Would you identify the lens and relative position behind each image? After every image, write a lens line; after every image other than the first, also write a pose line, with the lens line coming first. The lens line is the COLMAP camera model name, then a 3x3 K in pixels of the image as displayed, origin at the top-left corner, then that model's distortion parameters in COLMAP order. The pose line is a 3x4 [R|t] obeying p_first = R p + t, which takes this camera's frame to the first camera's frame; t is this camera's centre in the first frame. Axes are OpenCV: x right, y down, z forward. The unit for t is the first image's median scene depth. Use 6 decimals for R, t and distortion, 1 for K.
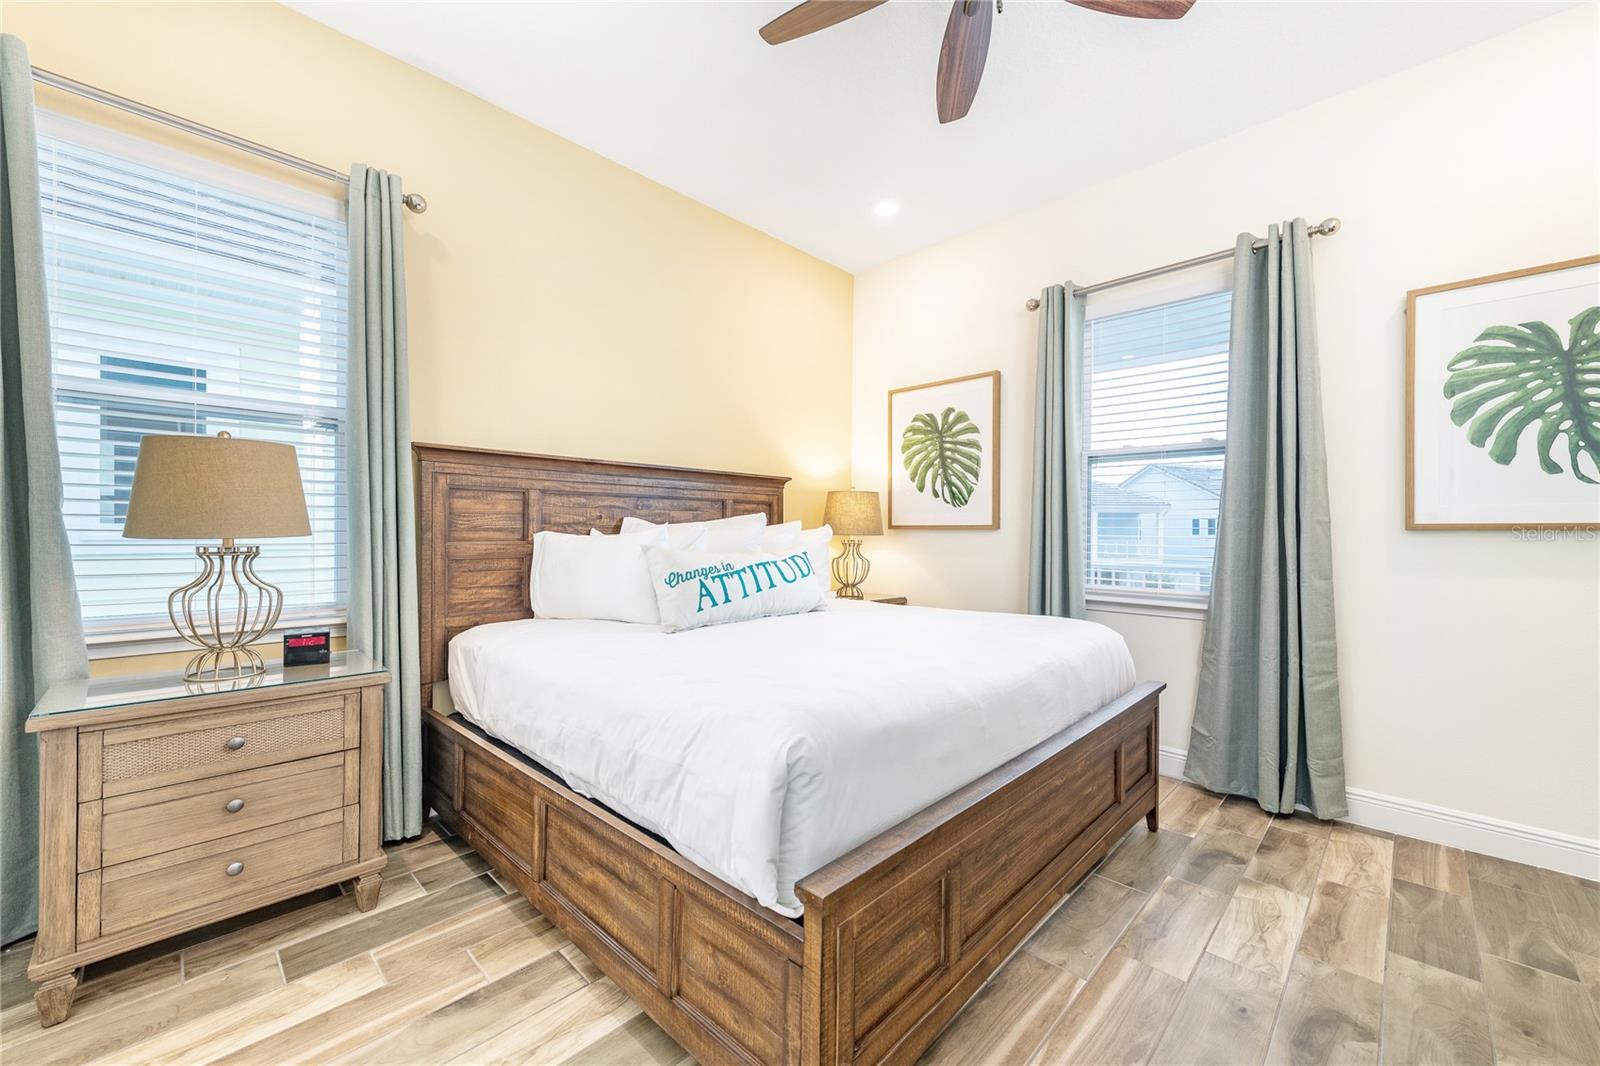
lens RADIAL K [[636.7, 0, 798.0], [0, 636.7, 536.5], [0, 0, 1]] dist [0.008370, 0.000257]
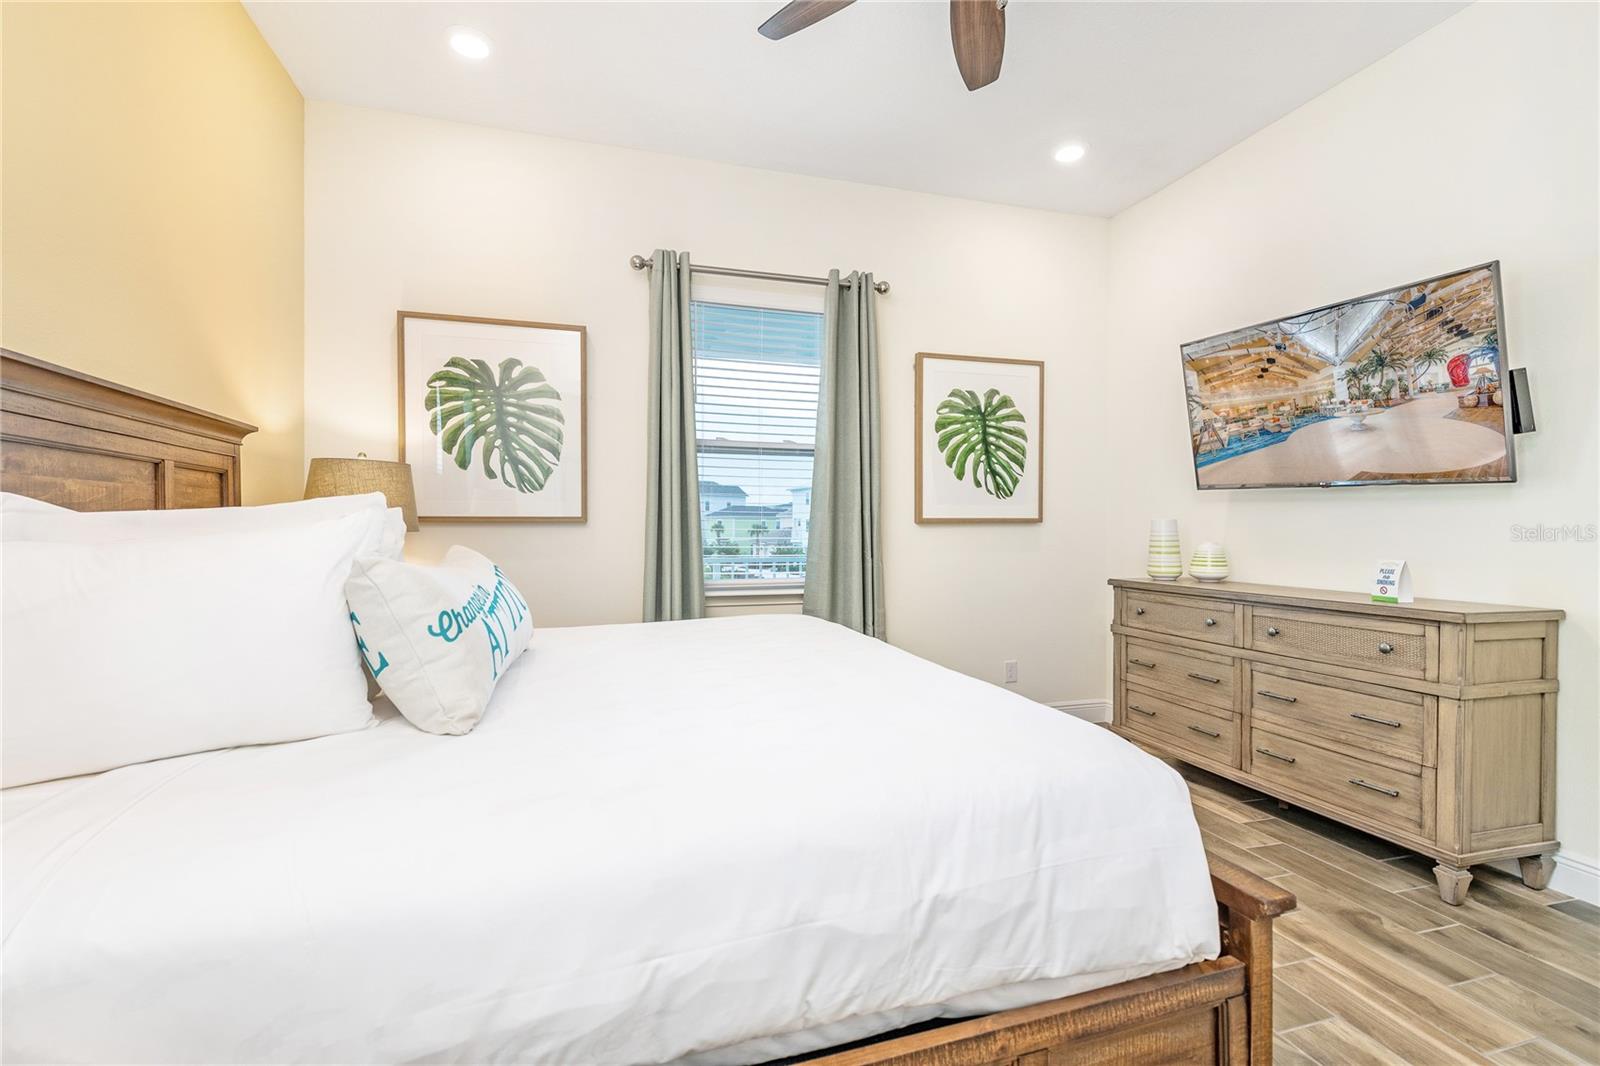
lens RADIAL K [[701.6, 0, 786.6], [0, 701.6, 523.4], [0, 0, 1]] dist [0.015692, -0.000441]
pose [[0.464599, -0.002875, 0.885517, -0.753606], [0.011826, 0.999926, -0.002958, -0.010773], [-0.885442, 0.011846, 0.464598, 0.764800]]
